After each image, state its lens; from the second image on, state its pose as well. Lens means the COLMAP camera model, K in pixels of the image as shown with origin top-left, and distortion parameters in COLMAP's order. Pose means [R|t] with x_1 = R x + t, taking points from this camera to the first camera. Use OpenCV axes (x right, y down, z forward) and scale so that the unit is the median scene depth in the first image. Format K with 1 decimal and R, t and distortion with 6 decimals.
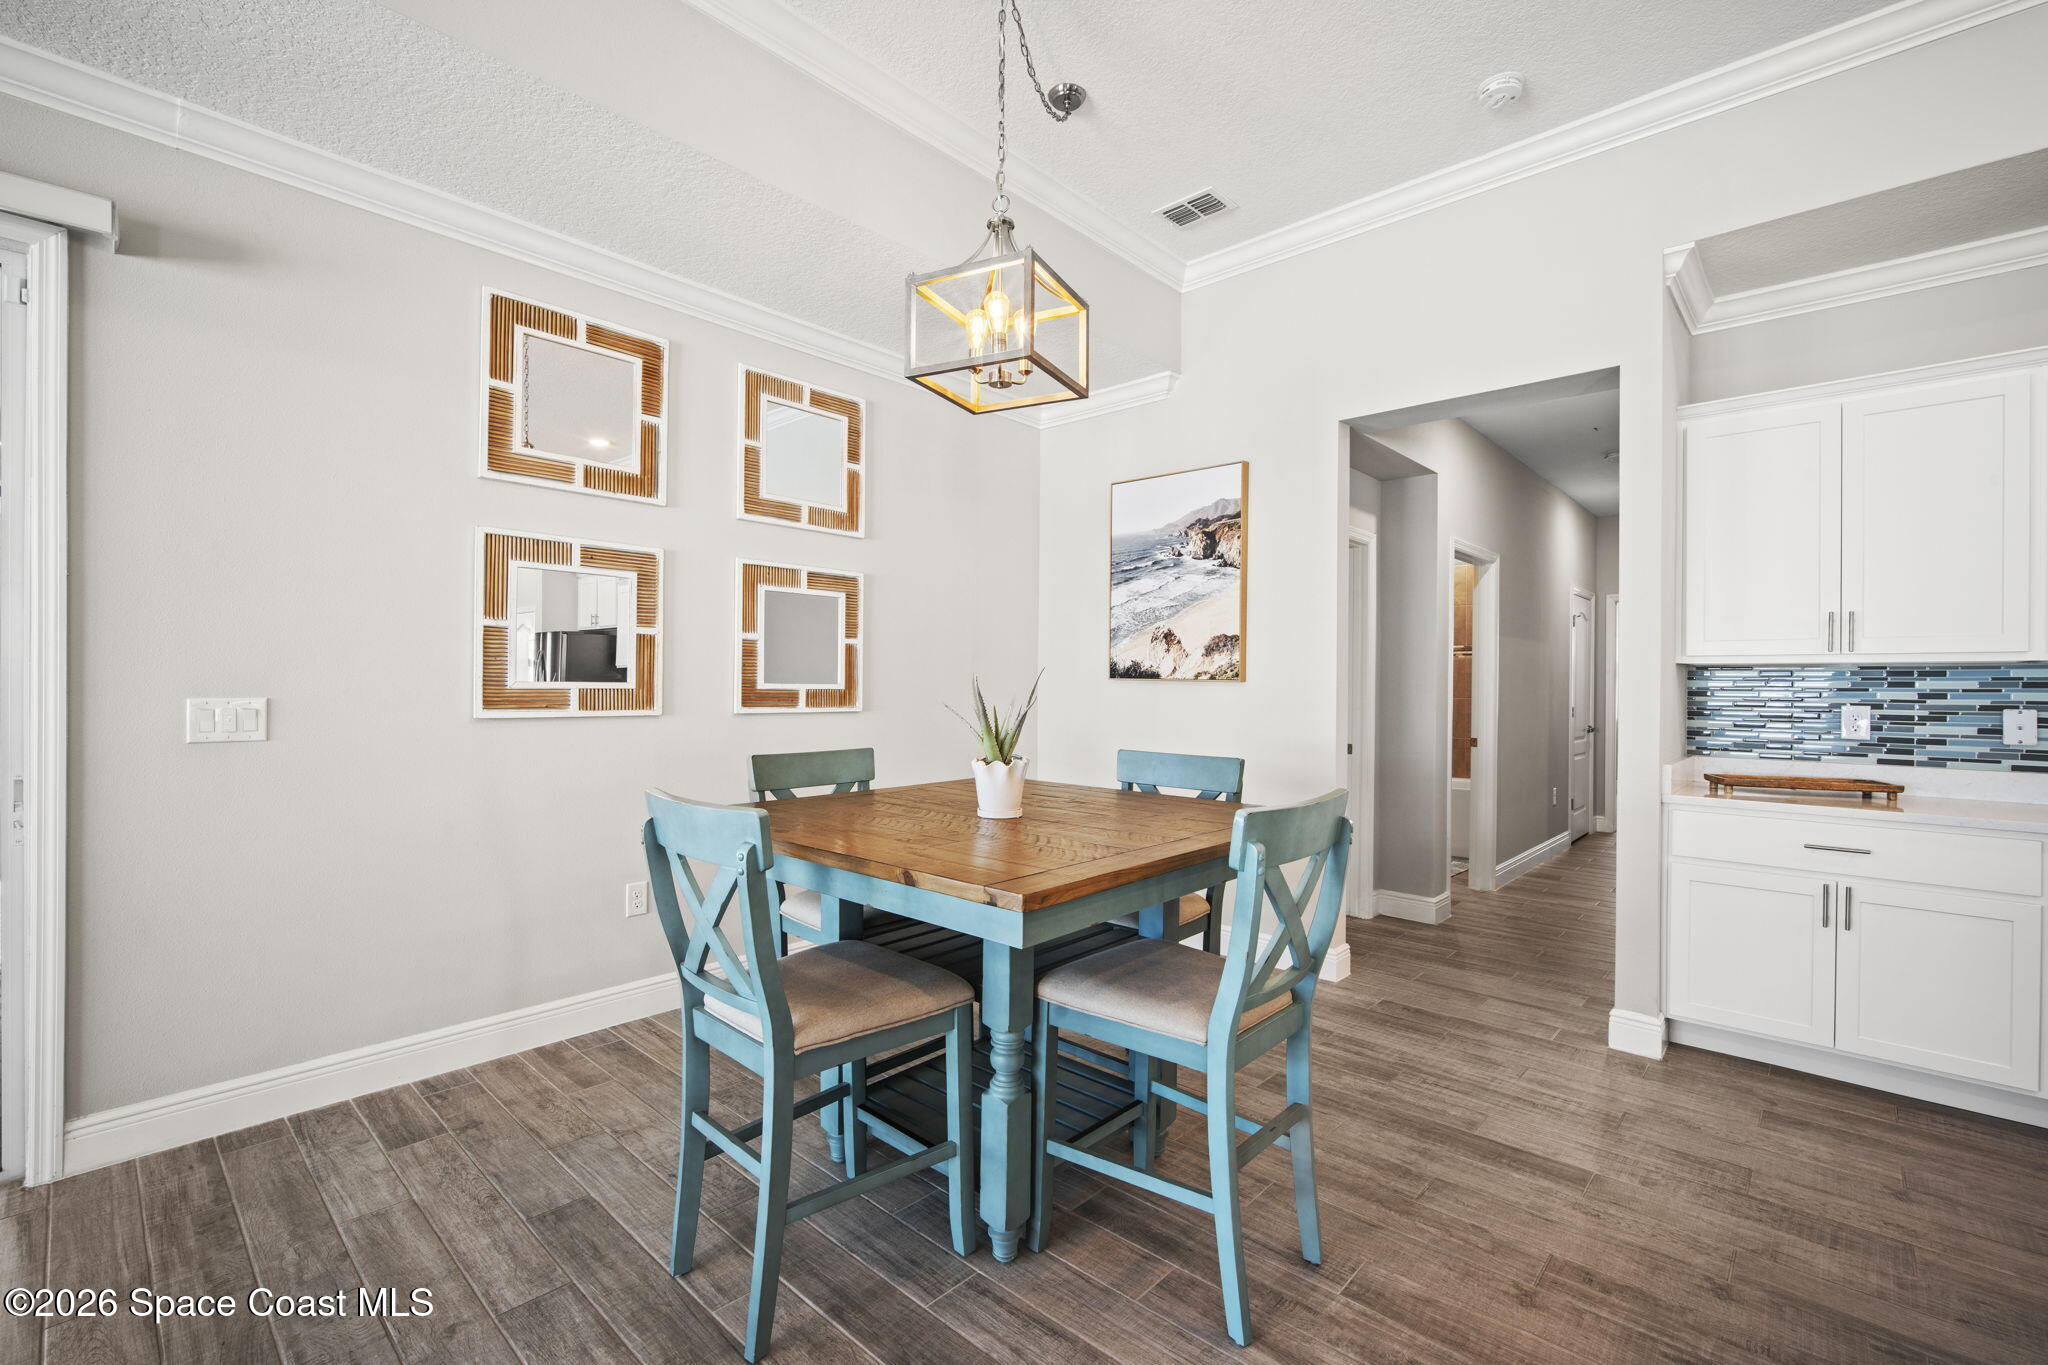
lens RADIAL K [[887.6, 0, 1015.3], [0, 887.6, 690.1], [0, 0, 1]] dist [-0.010760, 0.002407]
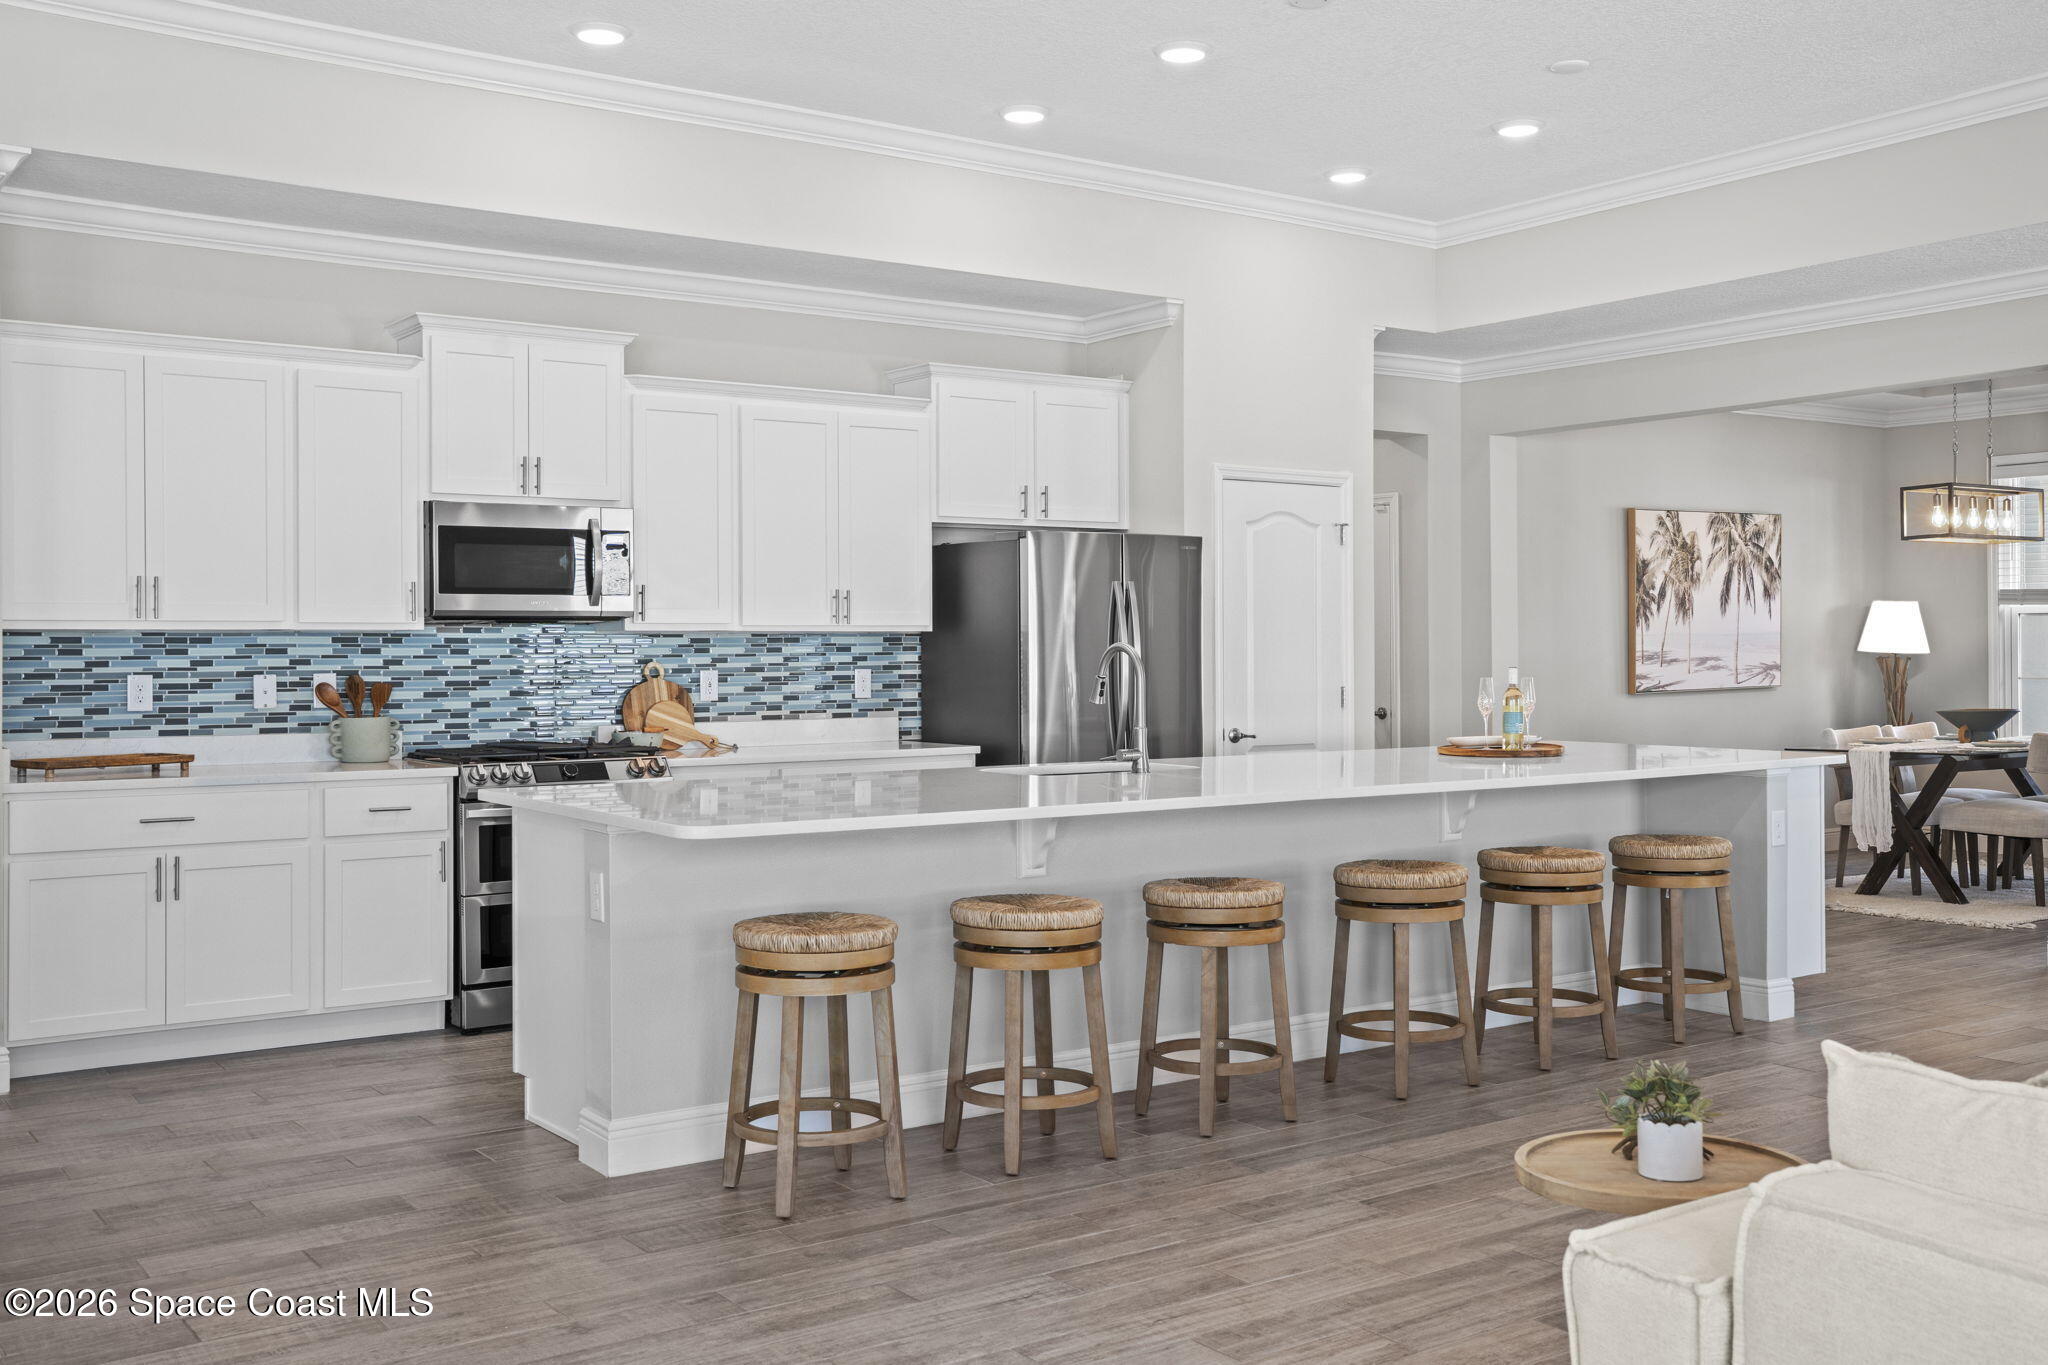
lens RADIAL K [[1920.4, 0, 1016.0], [0, 1920.4, 650.6], [0, 0, 1]] dist [0.008865, 0.000000]
pose [[0.207975, -0.008408, 0.978098, -0.869873], [0.011609, 0.999914, 0.006128, -0.009839], [-0.978065, 0.010081, 0.208055, -0.338285]]
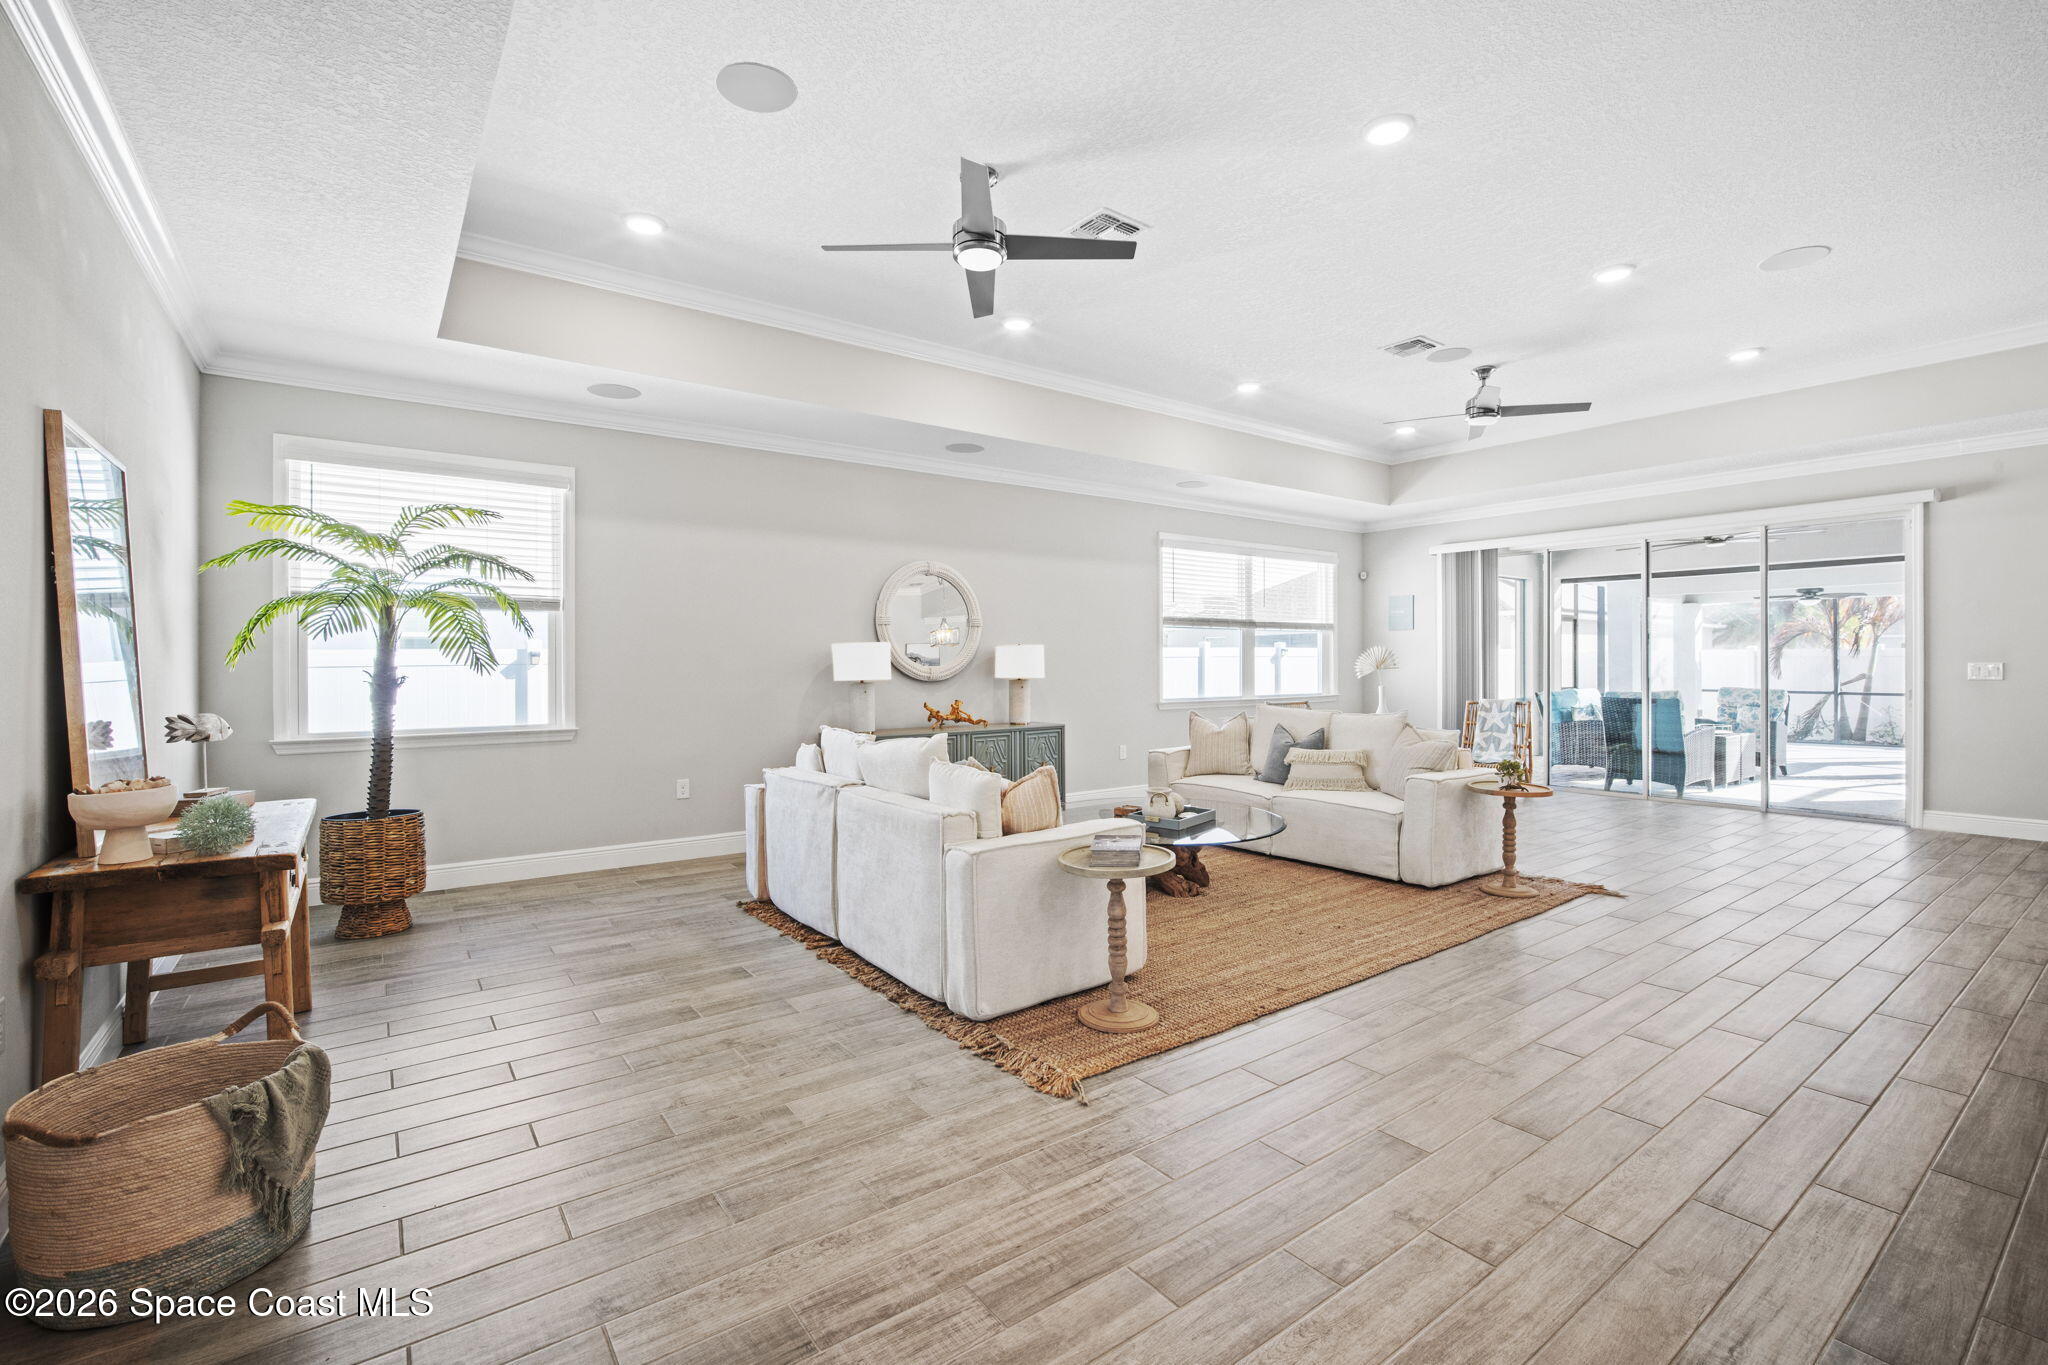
lens RADIAL K [[887.6, 0, 1021.7], [0, 887.6, 666.0], [0, 0, 1]] dist [-0.010760, 0.002407]
pose [[-0.197803, 0.003180, -0.980237, 1.639901], [-0.004850, 0.999979, 0.004223, 0.015386], [0.980230, 0.005590, -0.197783, -0.935182]]
